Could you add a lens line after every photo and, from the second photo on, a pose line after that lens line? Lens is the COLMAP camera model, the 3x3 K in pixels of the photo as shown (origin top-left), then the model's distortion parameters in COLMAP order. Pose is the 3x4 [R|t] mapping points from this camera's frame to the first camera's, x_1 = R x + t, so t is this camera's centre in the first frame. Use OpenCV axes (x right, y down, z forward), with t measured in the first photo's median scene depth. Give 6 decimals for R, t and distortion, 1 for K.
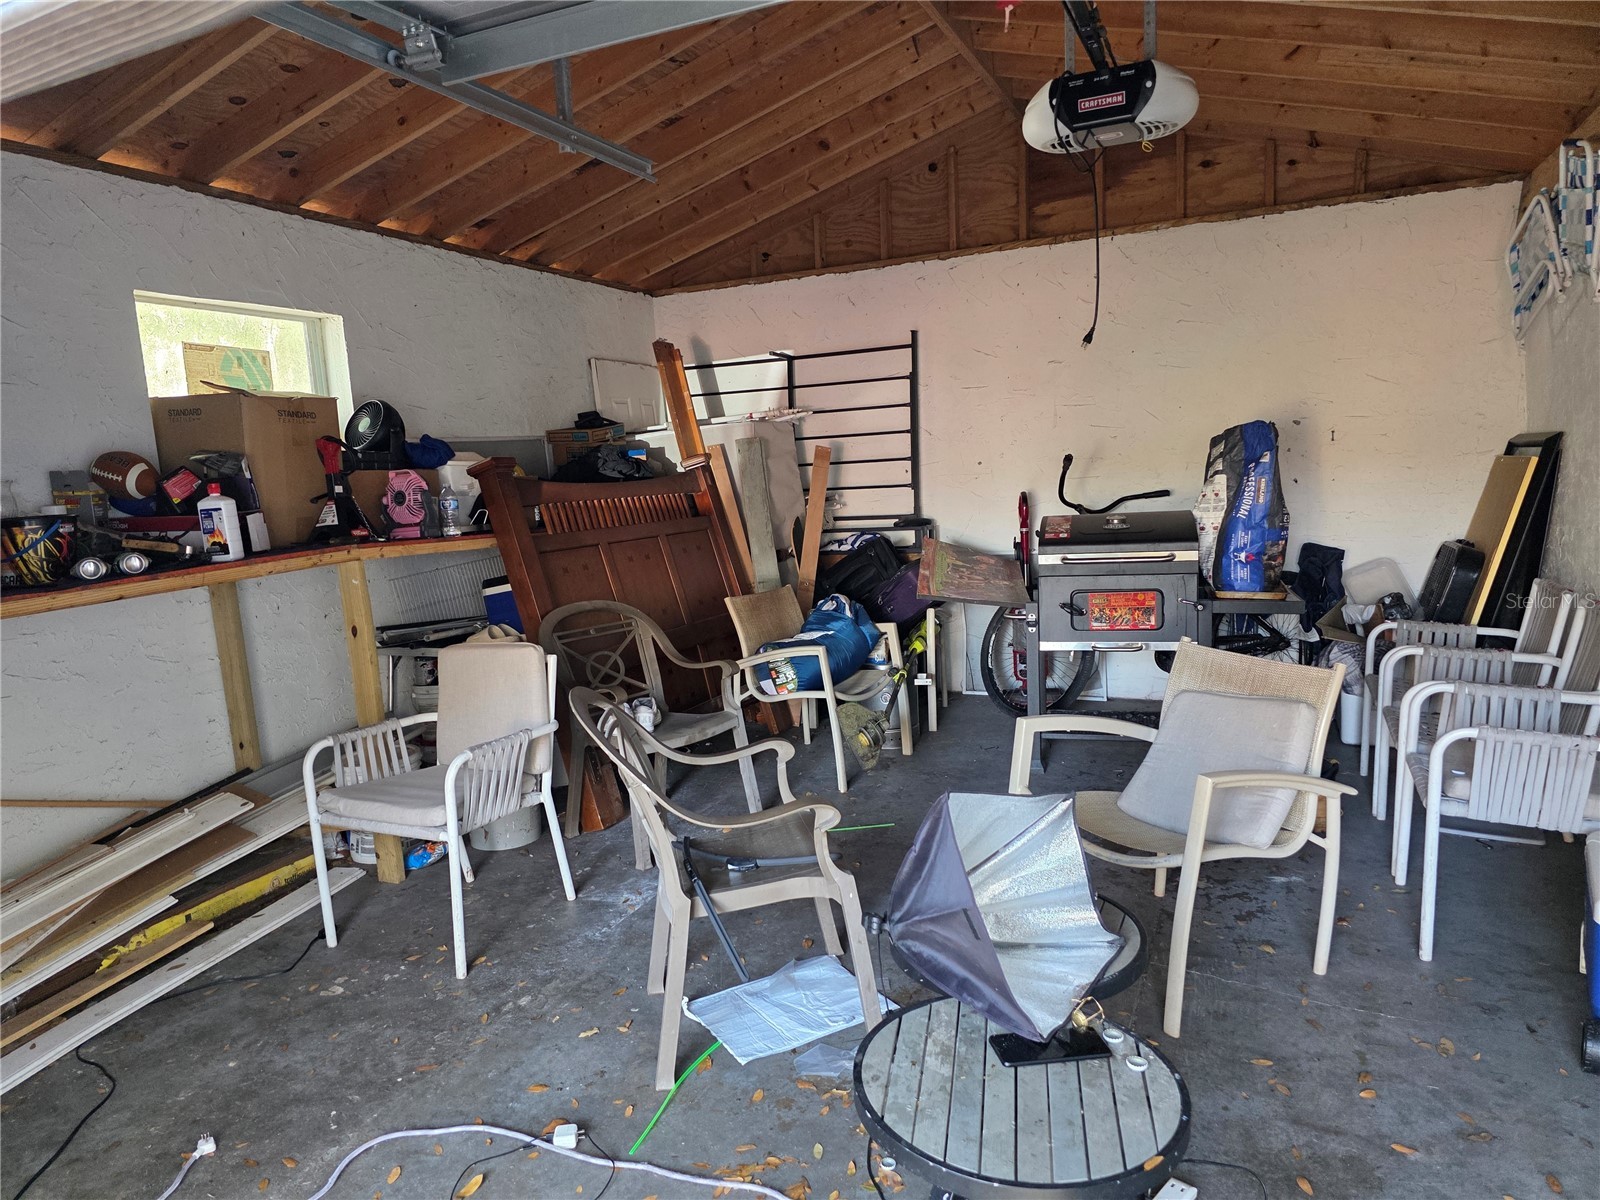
lens RADIAL K [[1056.8, 0, 702.1], [0, 1056.8, 596.3], [0, 0, 1]] dist [0.070184, -0.051666]
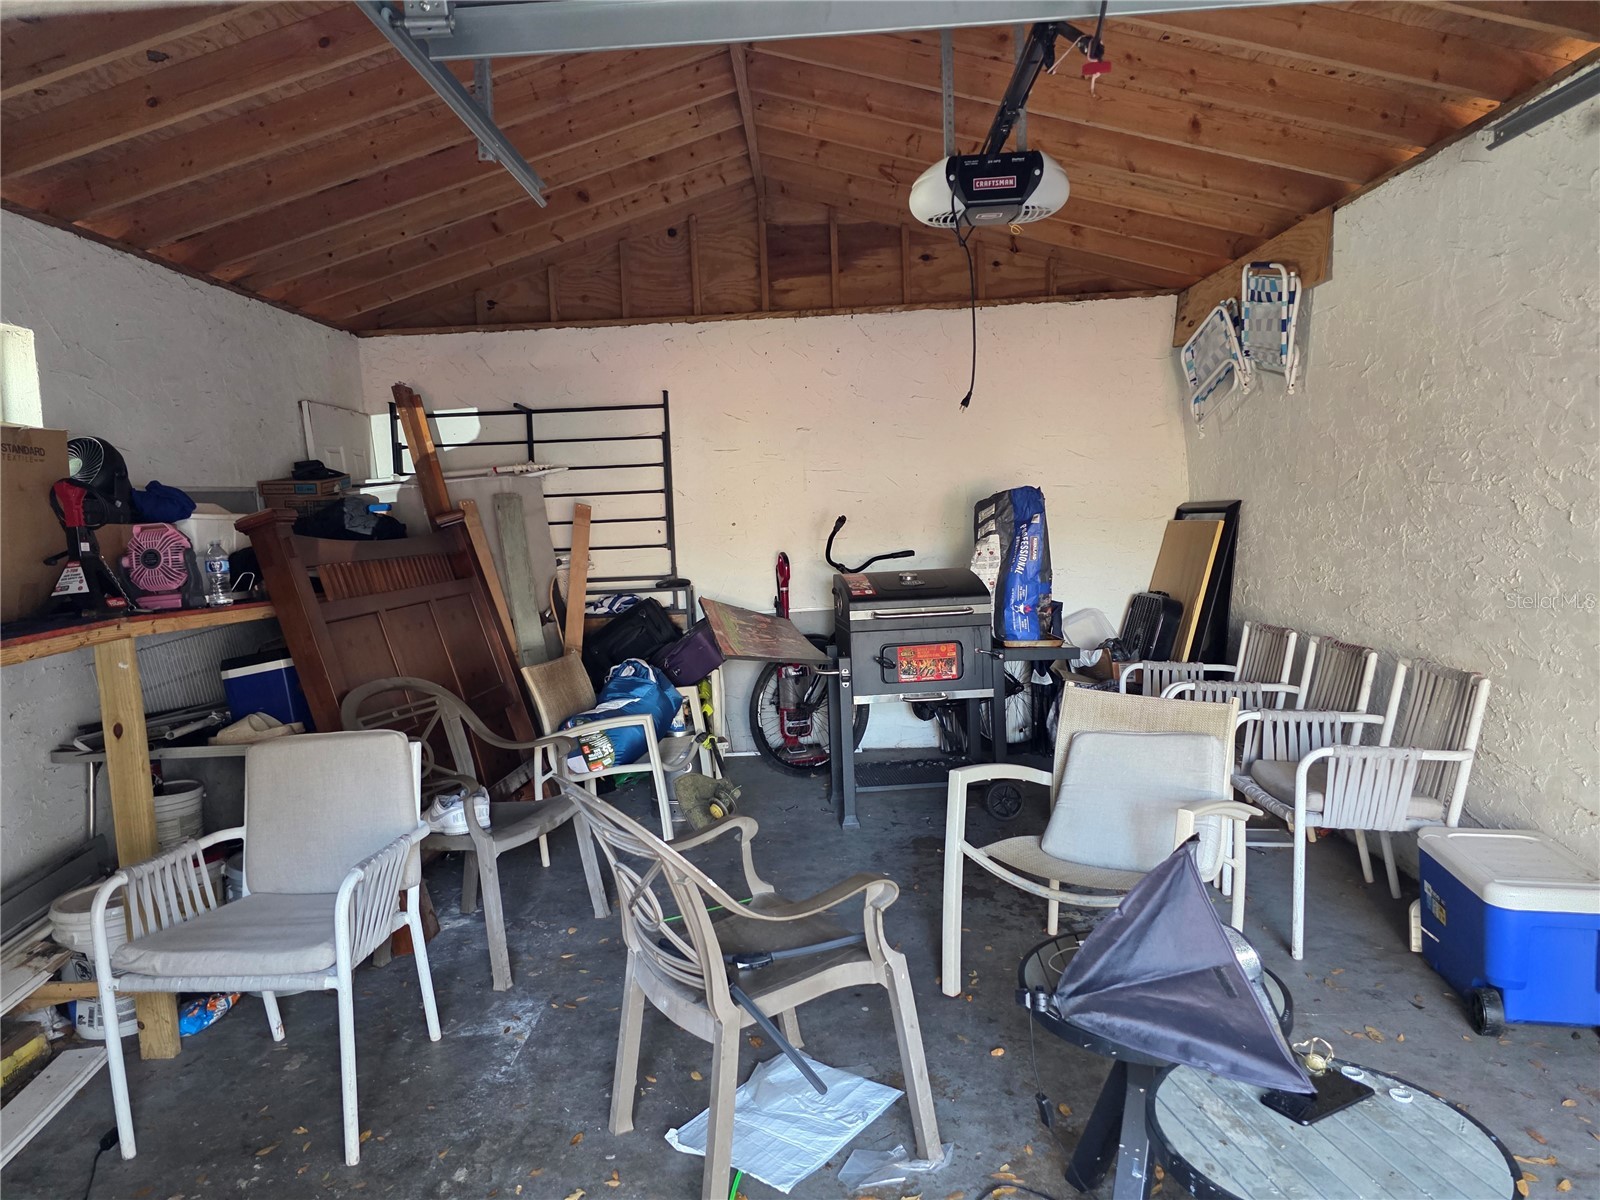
lens RADIAL K [[1085.9, 0, 787.2], [0, 1085.9, 581.6], [0, 0, 1]] dist [0.074304, -0.077839]
pose [[0.926664, -0.014150, 0.375624, -0.121489], [0.042049, 0.996921, -0.066182, -0.000822], [-0.373531, 0.077123, 0.924406, 0.051867]]
